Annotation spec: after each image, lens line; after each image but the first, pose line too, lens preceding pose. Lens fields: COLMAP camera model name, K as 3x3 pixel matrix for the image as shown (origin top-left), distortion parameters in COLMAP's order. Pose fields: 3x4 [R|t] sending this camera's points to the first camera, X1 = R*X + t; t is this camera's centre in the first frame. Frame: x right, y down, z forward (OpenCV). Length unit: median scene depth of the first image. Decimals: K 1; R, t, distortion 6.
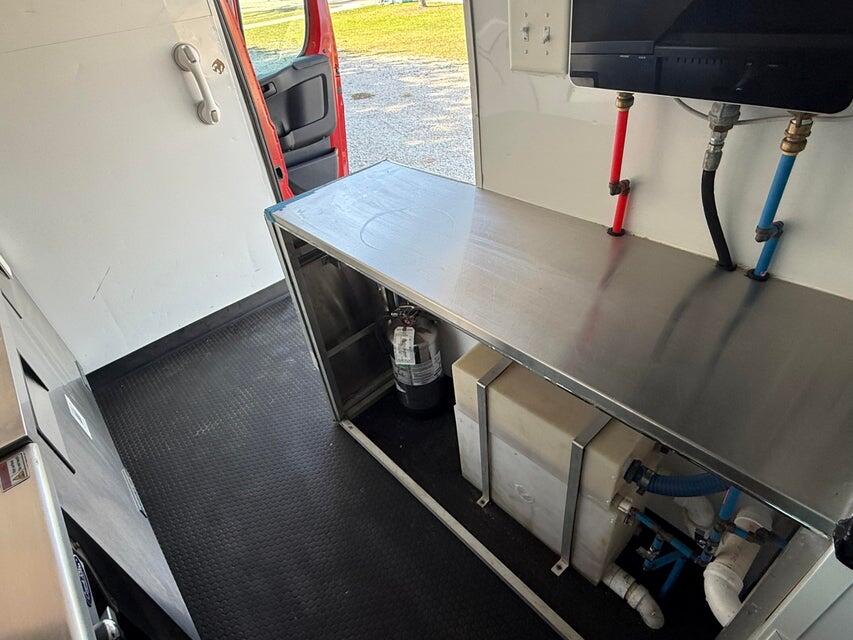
lens RADIAL K [[478.2, 0, 426.5], [0, 478.2, 320.0], [0, 0, 1]] dist [-0.003844, -0.001731]
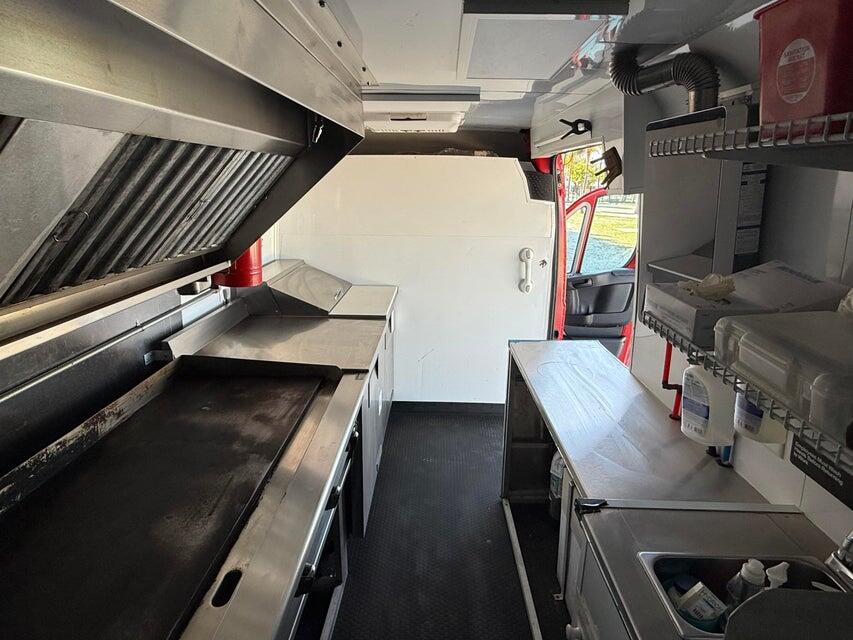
lens RADIAL K [[478.2, 0, 426.5], [0, 478.2, 320.0], [0, 0, 1]] dist [-0.003844, -0.001731]
pose [[0.727813, 0.285372, -0.623580, 0.349781], [-0.483455, 0.858420, -0.171423, 0.106880], [0.486374, 0.426237, 0.762734, -0.357227]]
